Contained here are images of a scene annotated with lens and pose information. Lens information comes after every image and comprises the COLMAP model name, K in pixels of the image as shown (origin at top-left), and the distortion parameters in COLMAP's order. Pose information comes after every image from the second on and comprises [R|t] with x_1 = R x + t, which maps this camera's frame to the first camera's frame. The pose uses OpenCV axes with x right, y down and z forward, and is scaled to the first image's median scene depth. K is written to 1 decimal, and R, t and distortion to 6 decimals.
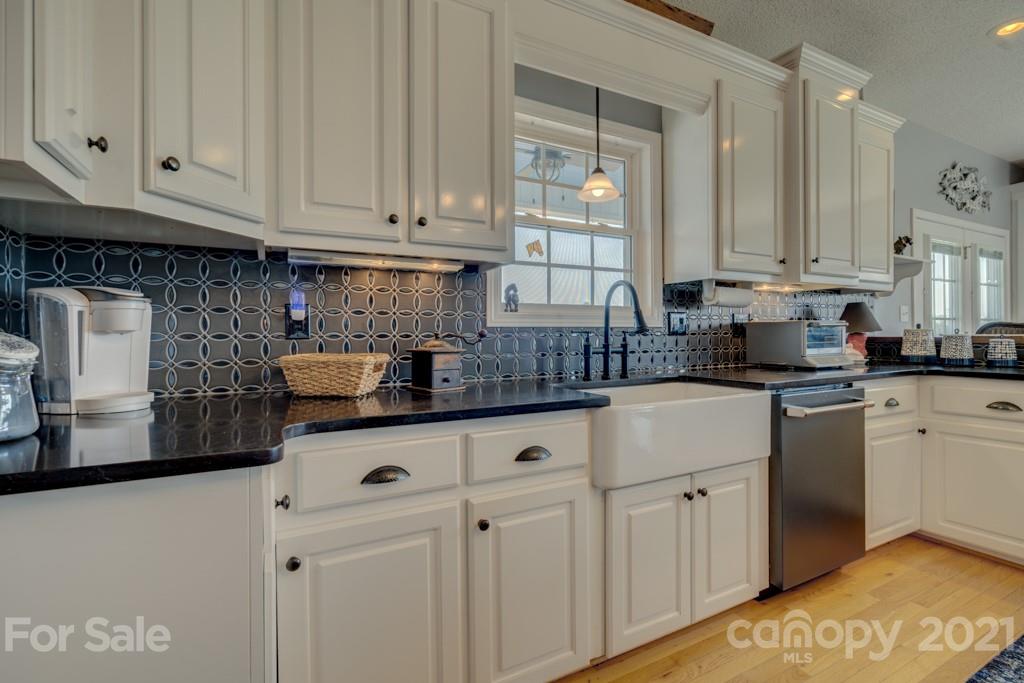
lens RADIAL K [[468.7, 0, 514.1], [0, 468.7, 338.2], [0, 0, 1]] dist [0.000988, 0.001117]
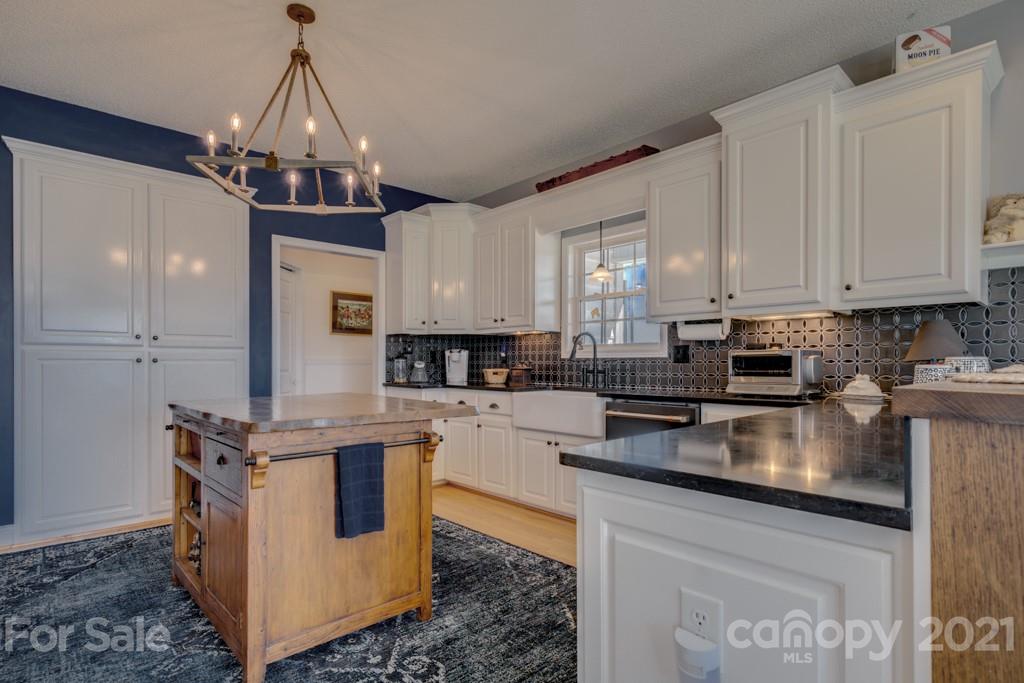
lens RADIAL K [[522.1, 0, 511.5], [0, 522.1, 362.7], [0, 0, 1]] dist [-0.000348, 0.000018]
pose [[0.260605, 0.007413, -0.965417, 1.938669], [-0.004026, 0.999970, 0.006592, -0.017868], [0.965437, 0.002169, 0.260627, 0.200384]]
